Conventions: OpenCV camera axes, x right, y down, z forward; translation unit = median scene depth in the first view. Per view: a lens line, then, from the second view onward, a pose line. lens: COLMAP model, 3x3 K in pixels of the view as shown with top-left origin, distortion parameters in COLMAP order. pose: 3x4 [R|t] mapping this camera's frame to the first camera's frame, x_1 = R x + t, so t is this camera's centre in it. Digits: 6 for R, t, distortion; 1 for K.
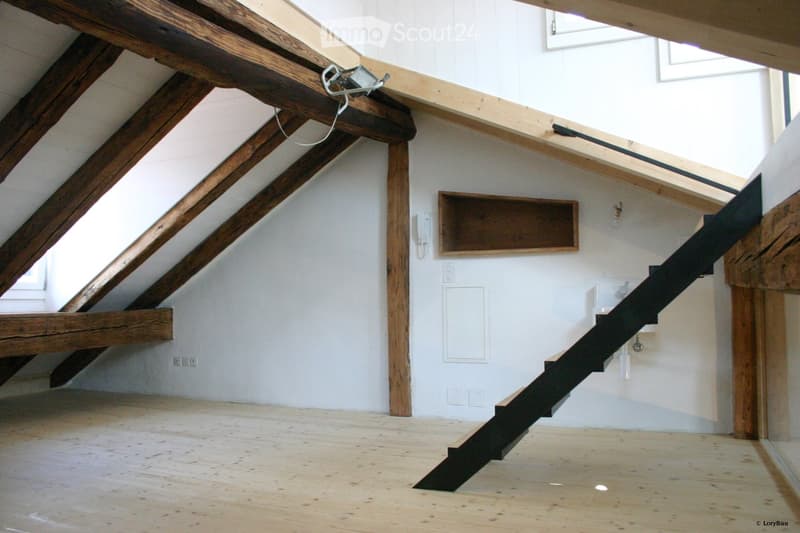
lens RADIAL K [[651.6, 0, 400.0], [0, 651.6, 266.5], [0, 0, 1]] dist [-0.160007, 0.136404]
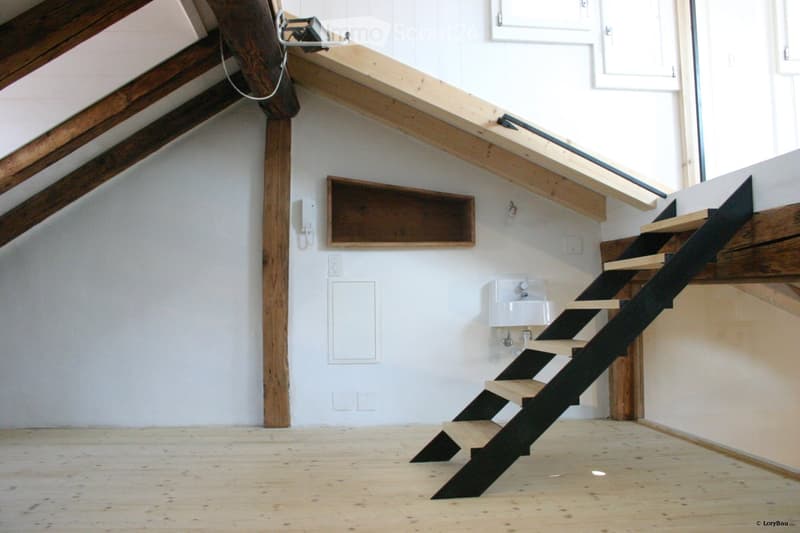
lens RADIAL K [[651.6, 0, 400.0], [0, 651.6, 266.5], [0, 0, 1]] dist [-0.160007, 0.136404]
pose [[0.880171, 0.029590, 0.473734, -0.277809], [-0.021653, 0.999519, -0.022201, 0.029223], [-0.474163, 0.009283, 0.880388, 0.153991]]
